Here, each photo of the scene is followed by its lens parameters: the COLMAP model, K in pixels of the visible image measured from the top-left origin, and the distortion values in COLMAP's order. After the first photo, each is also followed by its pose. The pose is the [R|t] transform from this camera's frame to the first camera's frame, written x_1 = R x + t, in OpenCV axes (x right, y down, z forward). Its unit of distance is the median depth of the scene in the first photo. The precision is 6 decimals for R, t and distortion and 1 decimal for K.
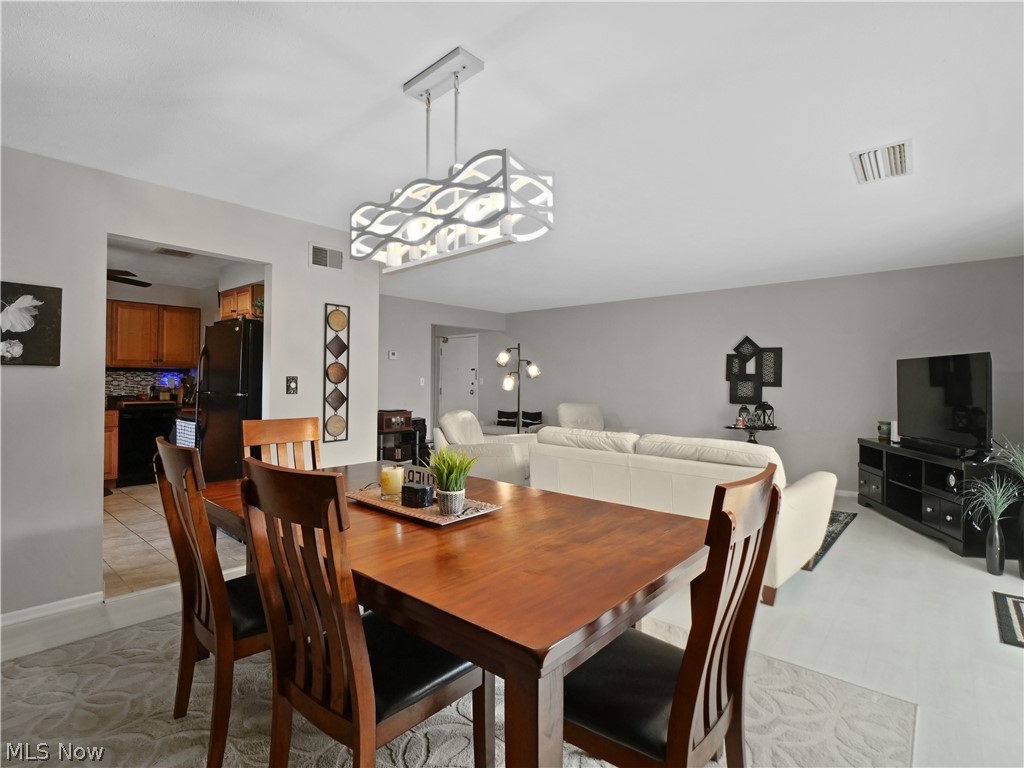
lens RADIAL K [[506.9, 0, 506.8], [0, 506.9, 374.9], [0, 0, 1]] dist [-0.012165, -0.001637]
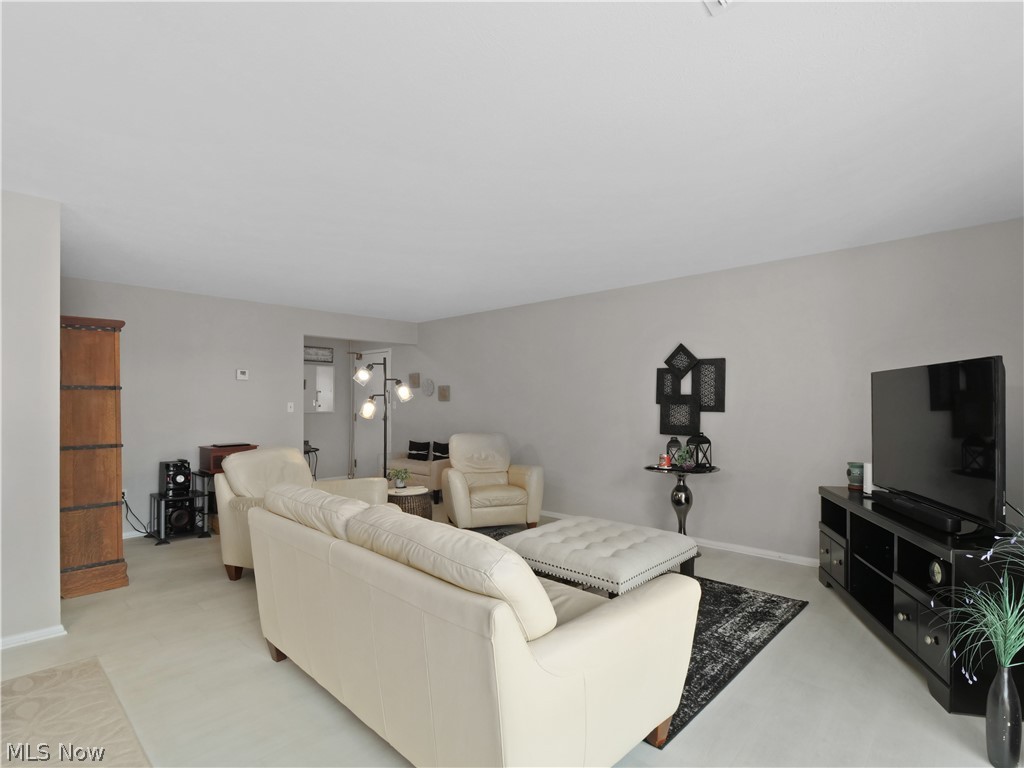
lens RADIAL K [[511.6, 0, 514.8], [0, 511.6, 400.8], [0, 0, 1]] dist [-0.012623, 0.000864]
pose [[0.999255, -0.008360, -0.037668, 0.269781], [0.008770, 0.999904, 0.010730, -0.003171], [0.037575, -0.011053, 0.999233, 0.250754]]
